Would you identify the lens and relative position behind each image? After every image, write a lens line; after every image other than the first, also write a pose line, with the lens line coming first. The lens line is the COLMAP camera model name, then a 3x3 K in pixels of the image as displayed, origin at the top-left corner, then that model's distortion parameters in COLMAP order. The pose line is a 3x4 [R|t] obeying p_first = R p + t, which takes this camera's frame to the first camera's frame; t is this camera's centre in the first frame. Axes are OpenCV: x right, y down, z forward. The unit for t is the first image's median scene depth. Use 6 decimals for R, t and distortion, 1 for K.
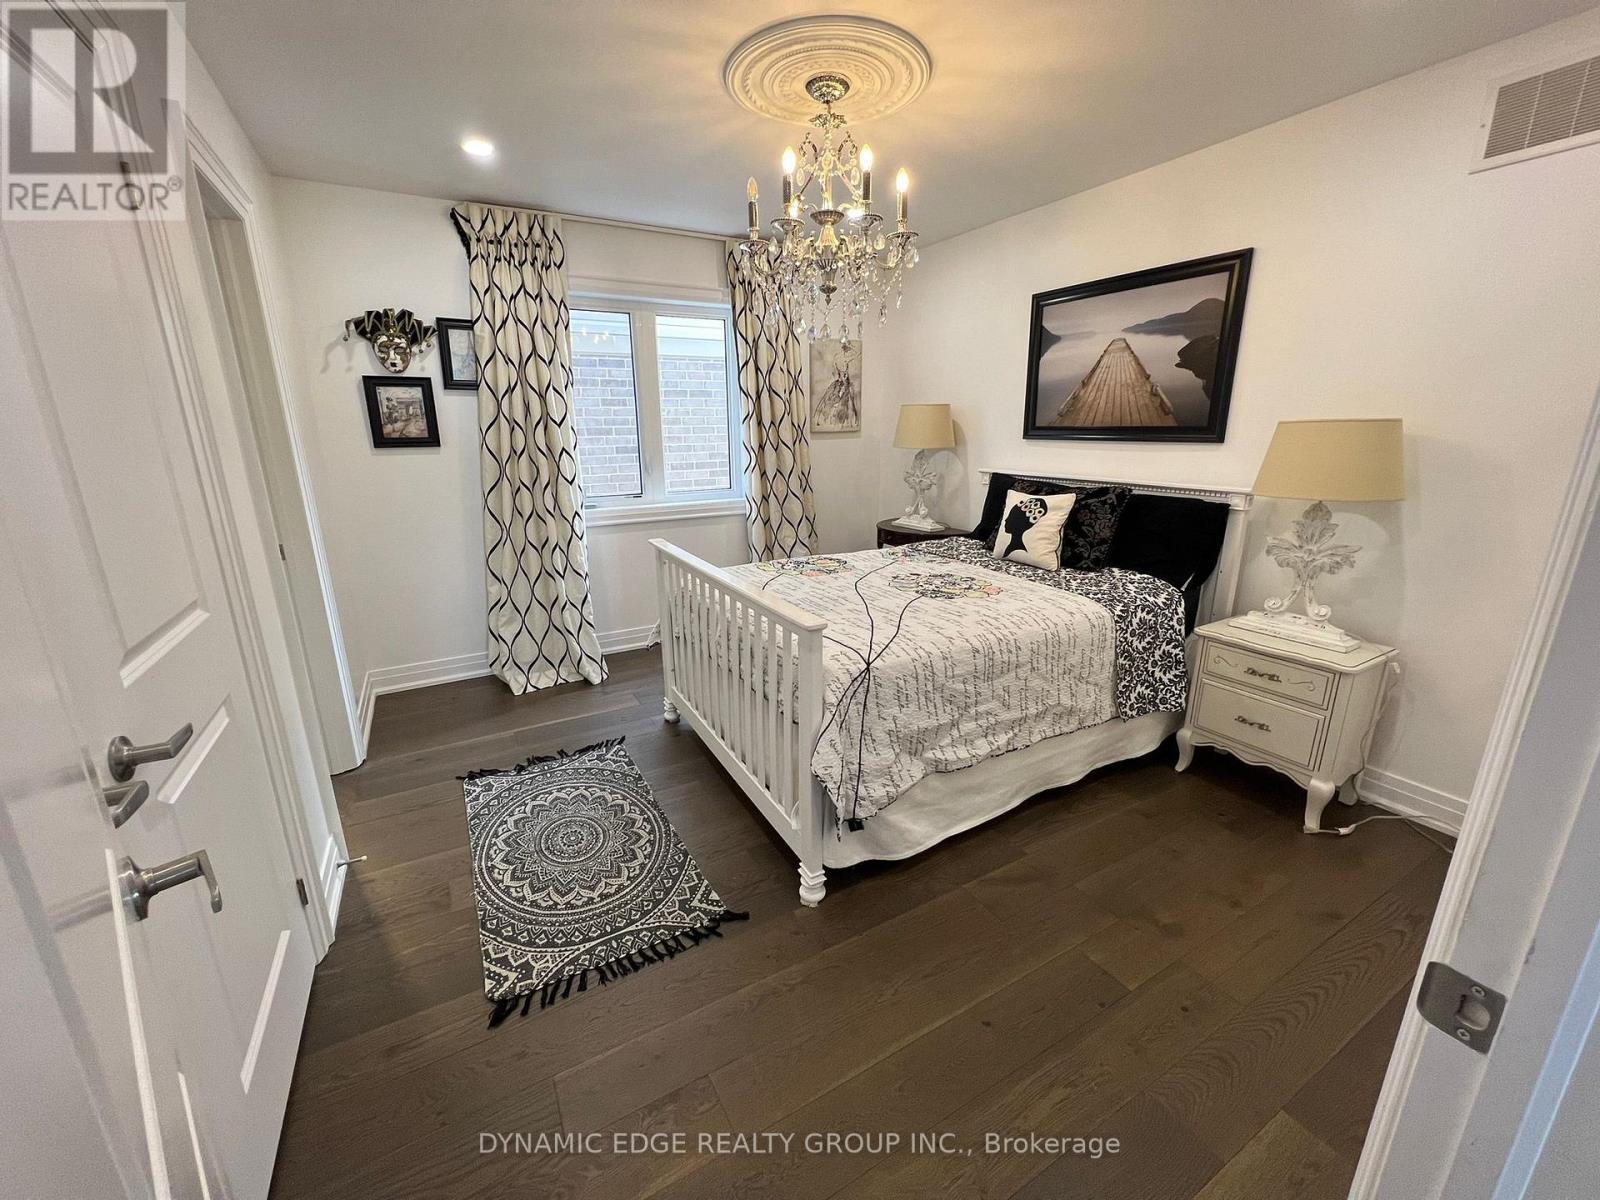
lens RADIAL K [[636.7, 0, 797.9], [0, 636.7, 597.6], [0, 0, 1]] dist [-0.003577, -0.000034]
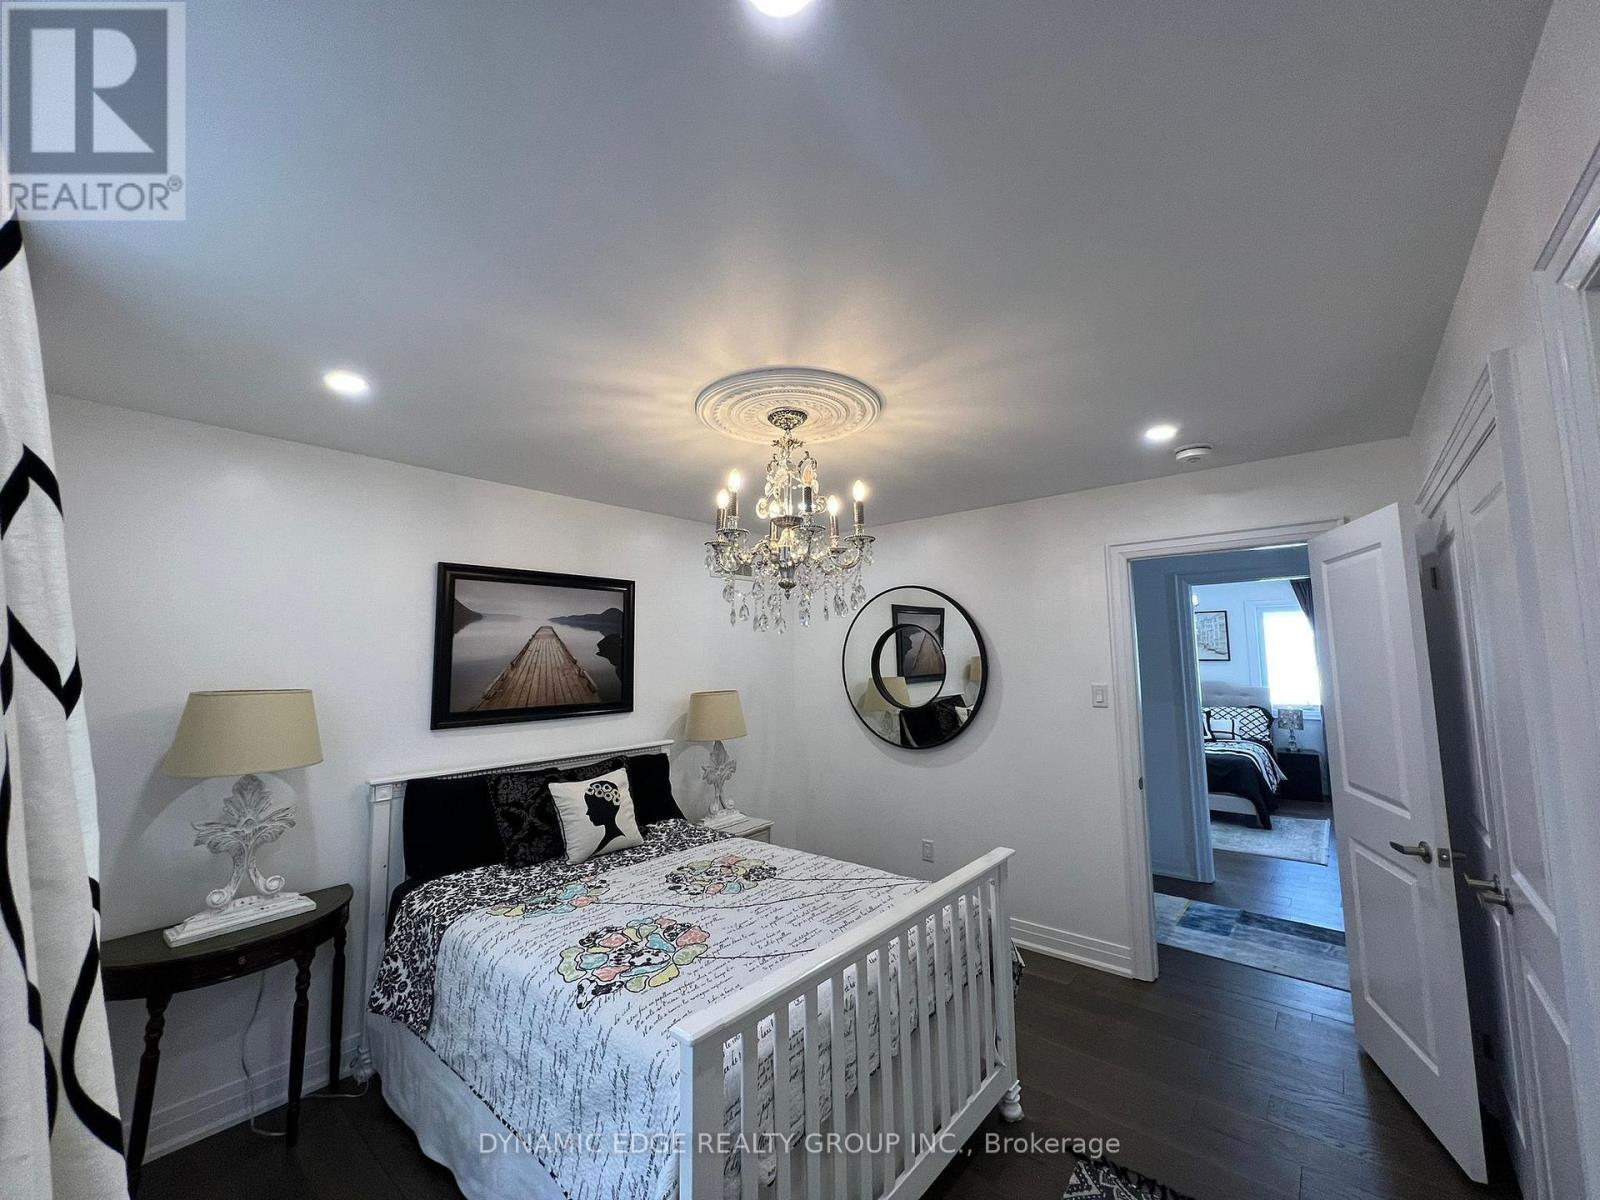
lens RADIAL K [[636.7, 0, 796.5], [0, 636.7, 600.2], [0, 0, 1]] dist [-0.003577, -0.000034]
pose [[-0.335918, 0.095822, 0.937005, -0.673174], [0.265135, 0.964205, -0.003552, -0.346054], [-0.903805, 0.247240, -0.349299, 1.018195]]
